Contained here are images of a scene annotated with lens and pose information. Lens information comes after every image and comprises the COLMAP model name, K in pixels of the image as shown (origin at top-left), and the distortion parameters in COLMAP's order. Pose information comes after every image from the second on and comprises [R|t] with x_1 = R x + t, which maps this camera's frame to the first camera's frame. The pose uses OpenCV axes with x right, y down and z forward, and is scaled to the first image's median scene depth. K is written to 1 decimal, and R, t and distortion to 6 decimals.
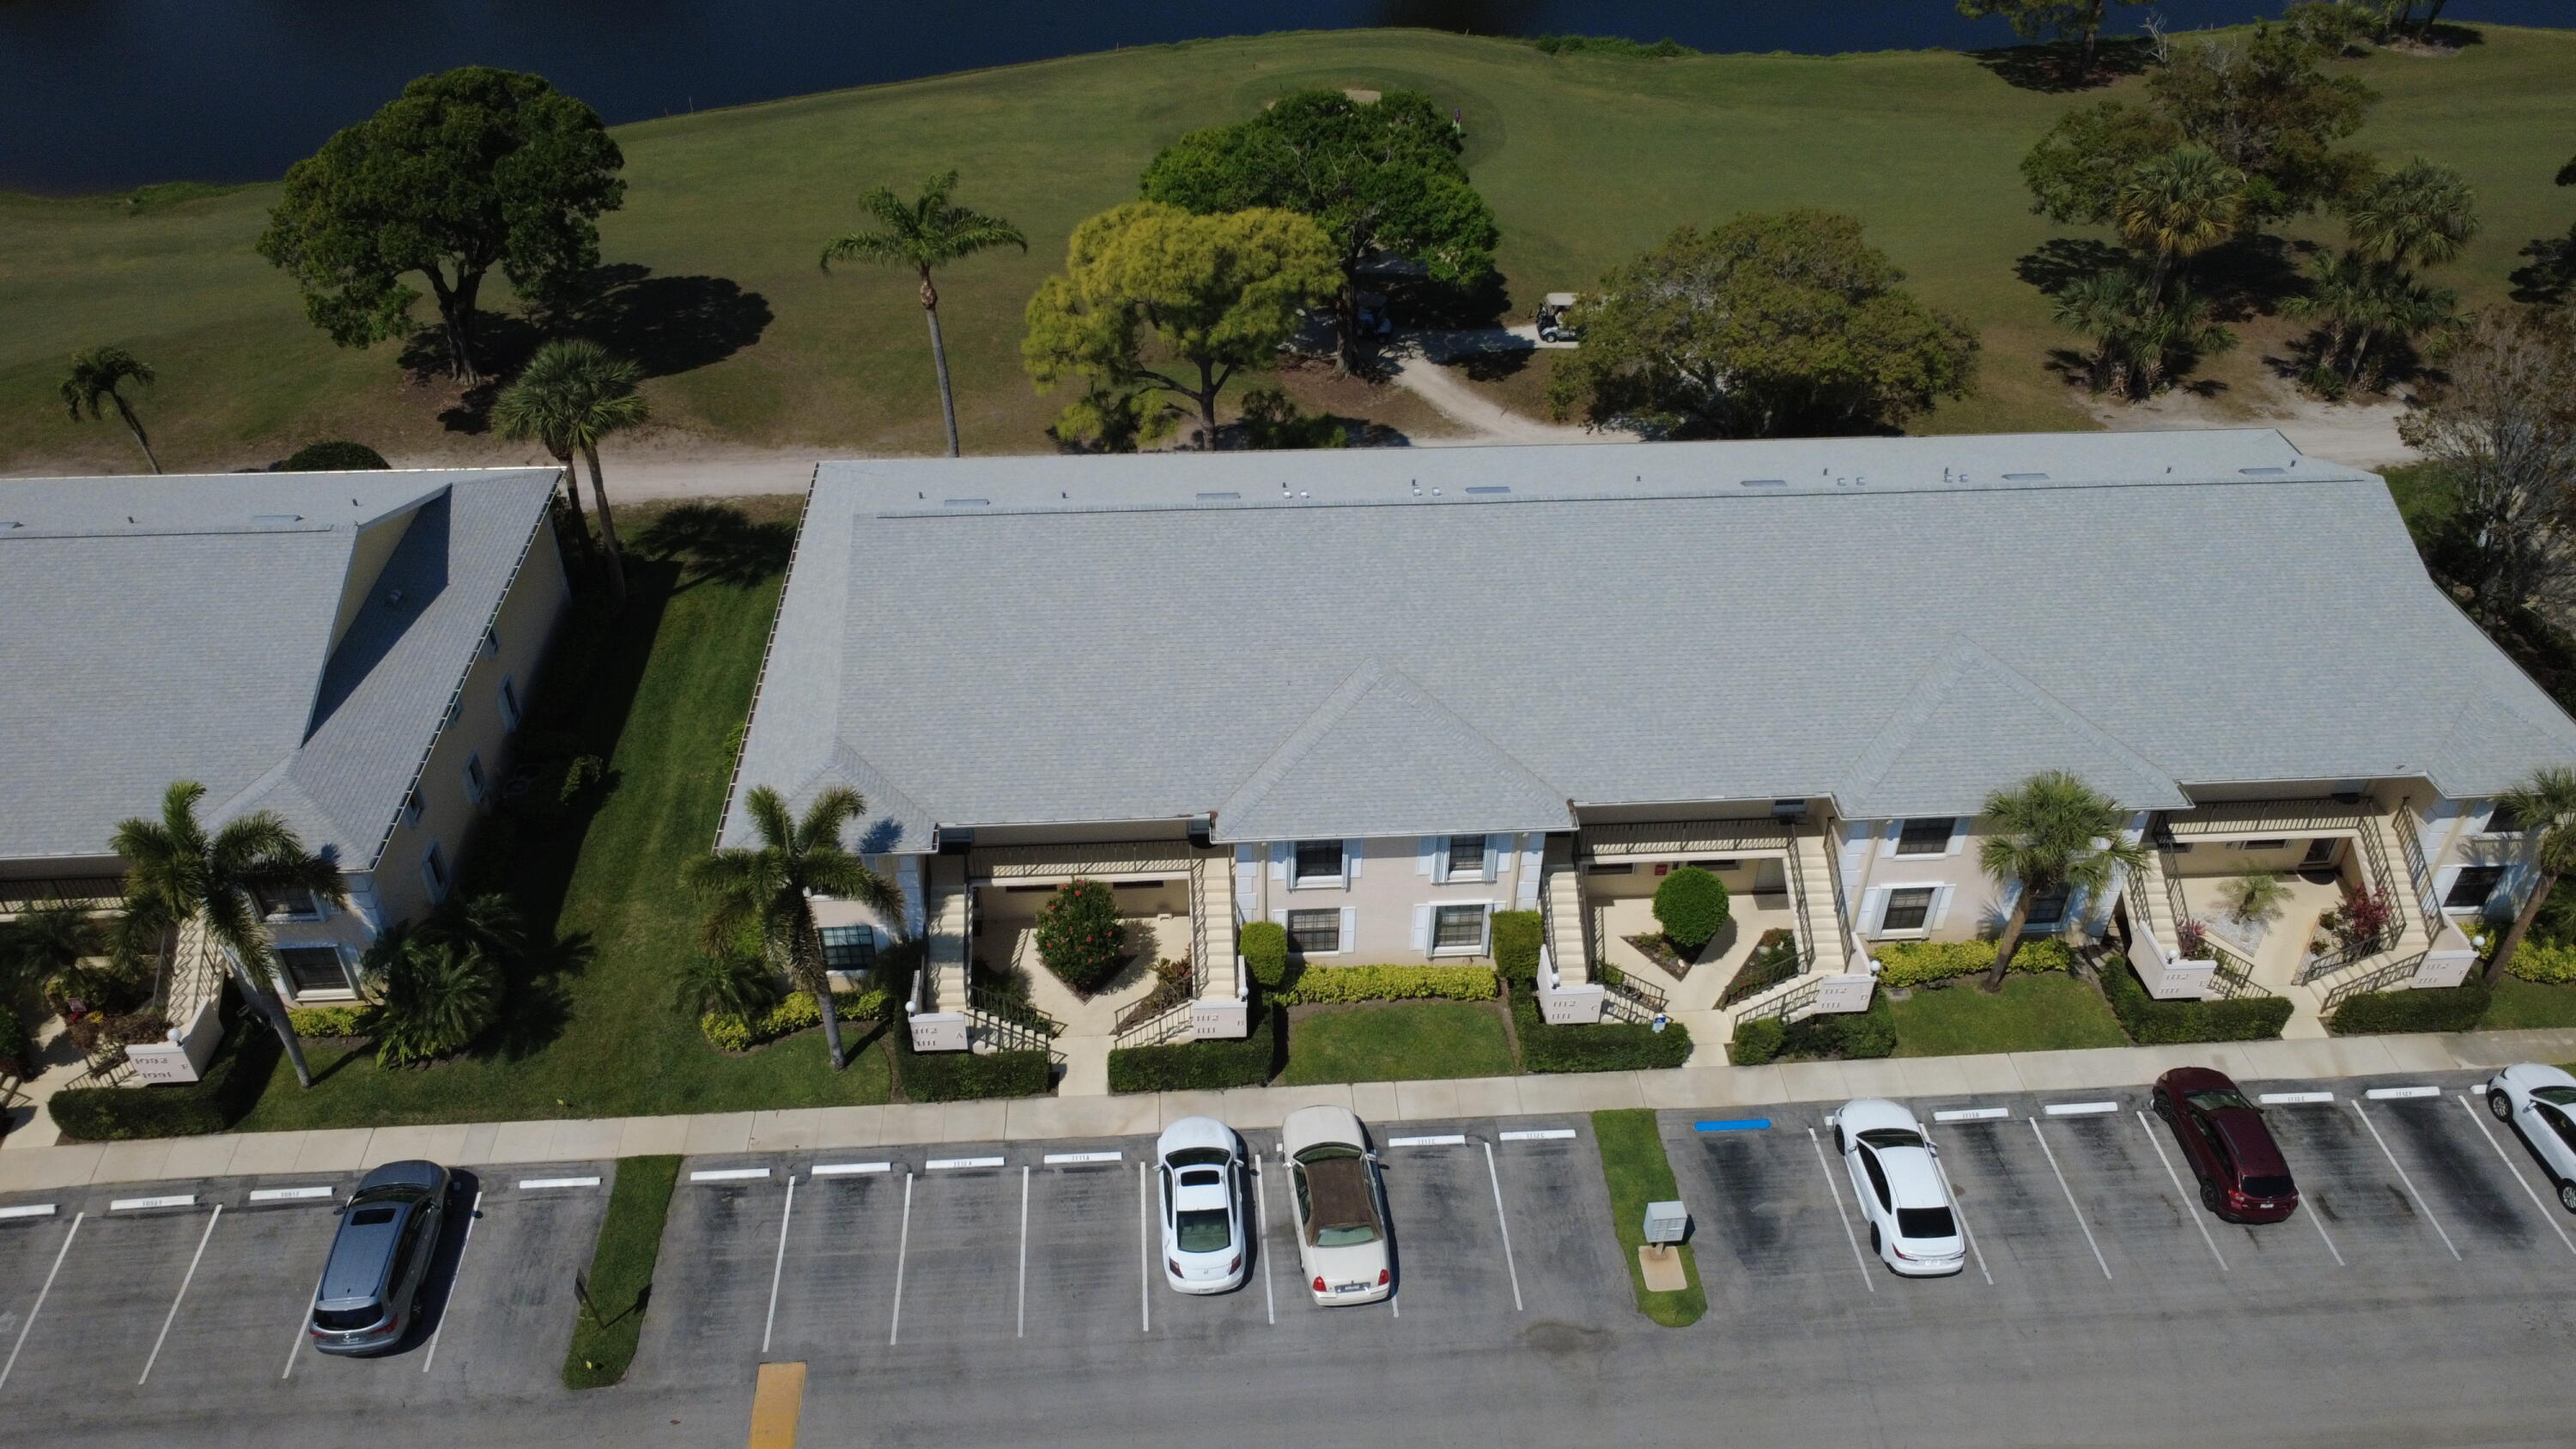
lens RADIAL K [[1876.8, 0, 1283.3], [0, 1876.8, 723.7], [0, 0, 1]] dist [-0.006622, 0.004188]
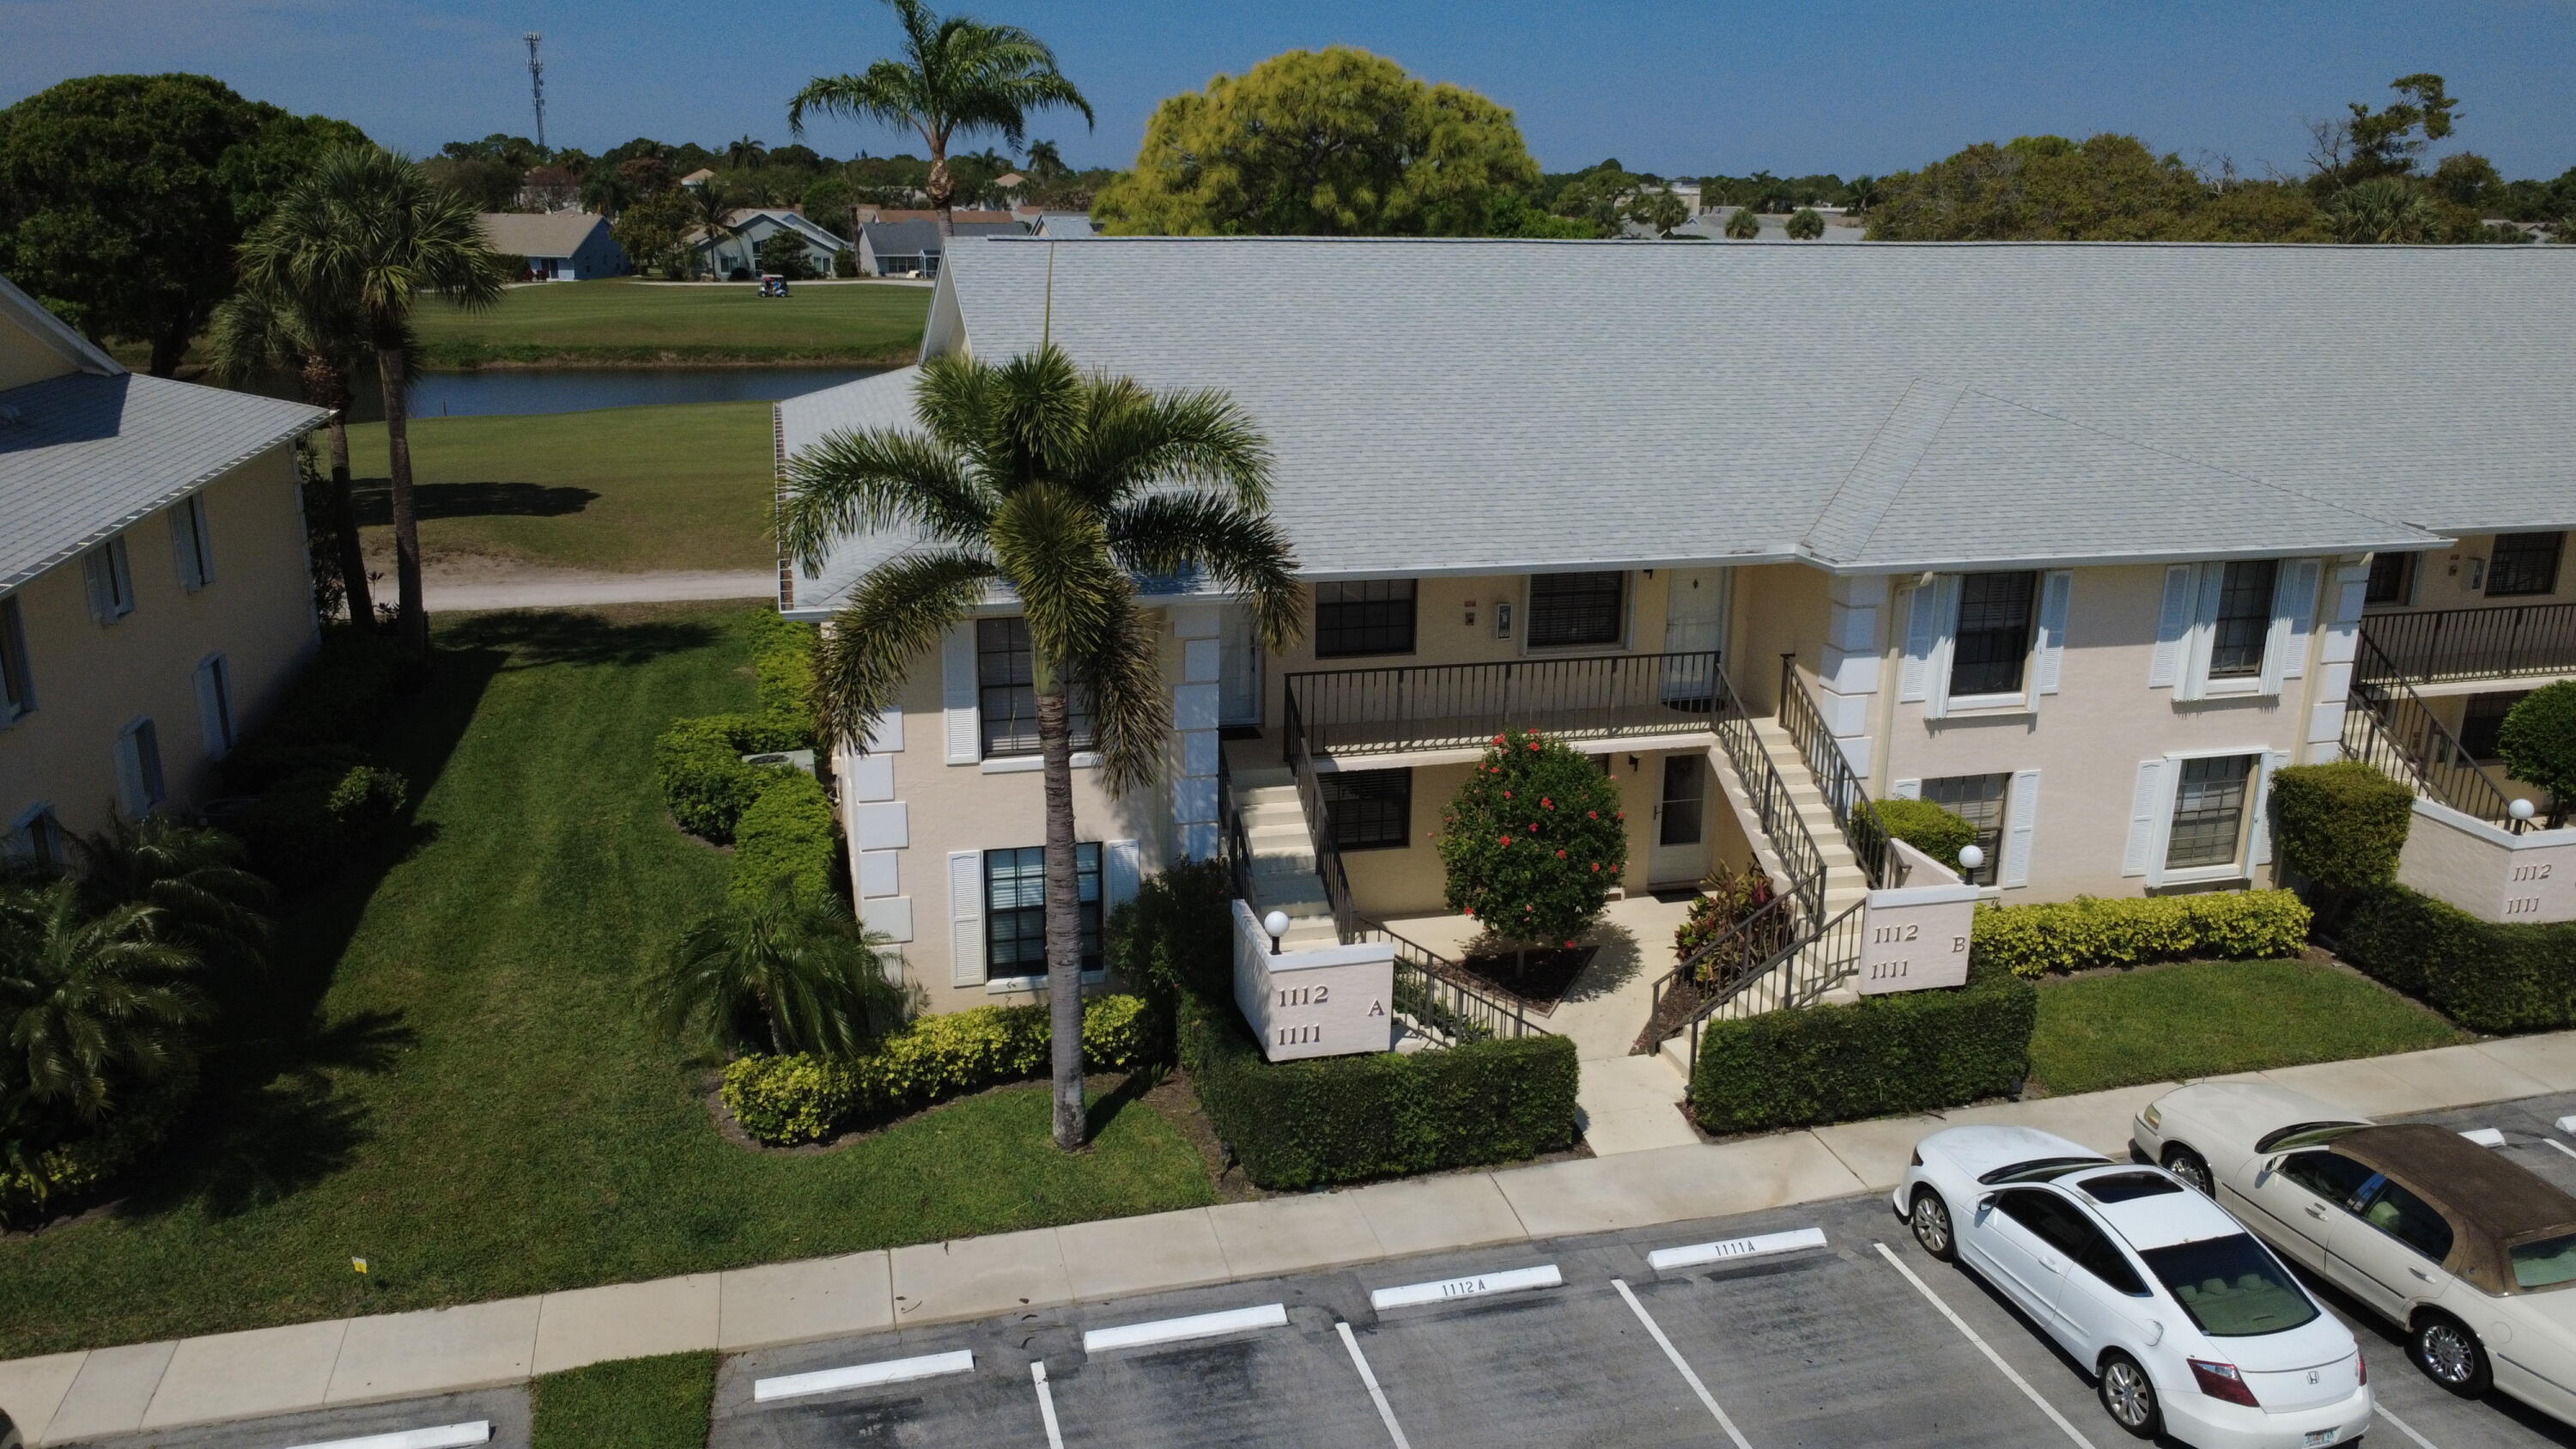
lens RADIAL K [[1895.5, 0, 1288.0], [0, 1895.5, 724.5], [0, 0, 1]] dist [-0.008476, -0.001872]
pose [[0.982394, -0.054596, 0.178666, -0.231041], [0.113777, 0.933378, -0.340382, 0.217458], [-0.148180, 0.354717, 0.923157, 0.510706]]
